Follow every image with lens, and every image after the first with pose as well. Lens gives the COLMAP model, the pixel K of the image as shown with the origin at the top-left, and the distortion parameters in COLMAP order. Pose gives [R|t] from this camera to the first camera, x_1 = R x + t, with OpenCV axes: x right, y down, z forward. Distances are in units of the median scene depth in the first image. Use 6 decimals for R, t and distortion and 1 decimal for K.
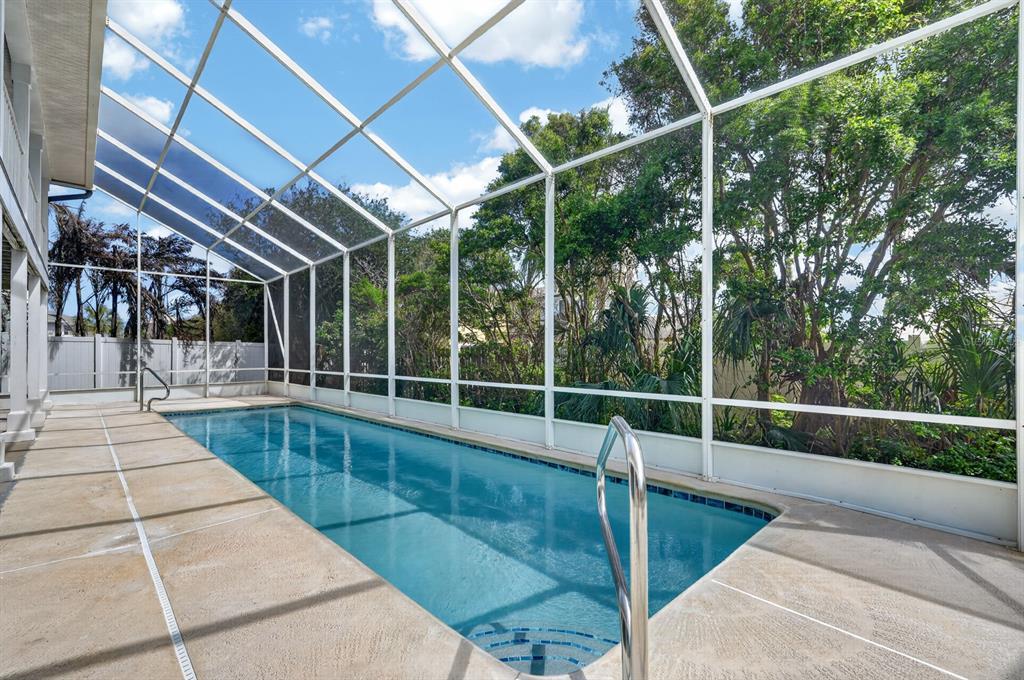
lens RADIAL K [[452.8, 0, 513.2], [0, 452.8, 338.1], [0, 0, 1]] dist [-0.014215, 0.003797]
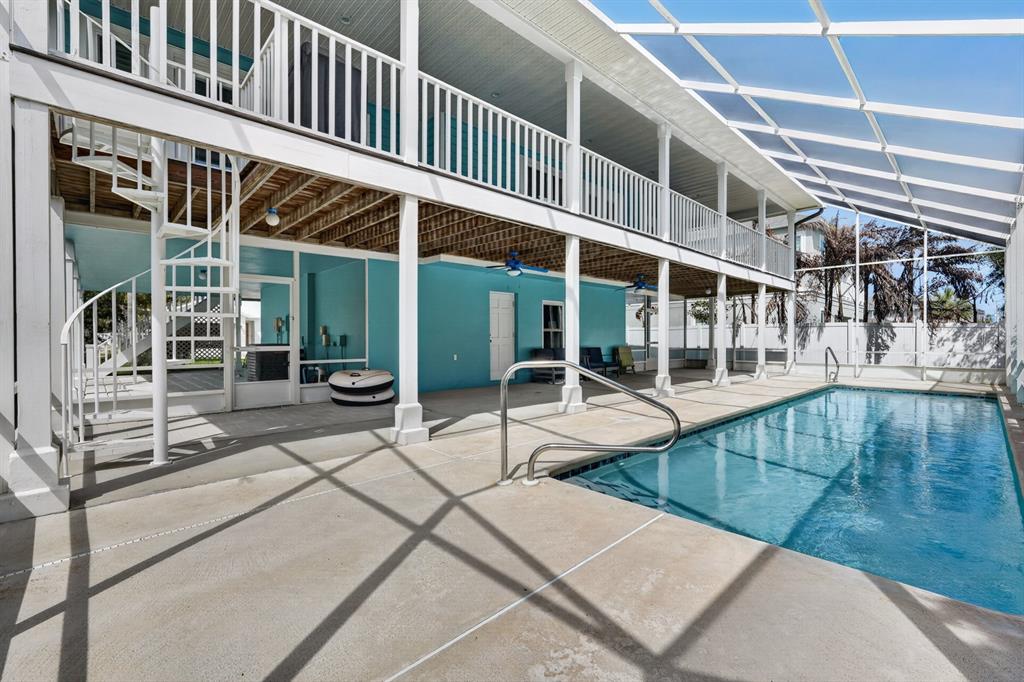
lens RADIAL K [[452.8, 0, 512.6], [0, 452.8, 342.4], [0, 0, 1]] dist [-0.014215, 0.003797]
pose [[-0.023022, 0.005476, -0.999720, 0.273196], [0.032966, 0.999445, 0.004716, 0.012882], [0.999191, -0.032848, -0.023190, 0.111707]]
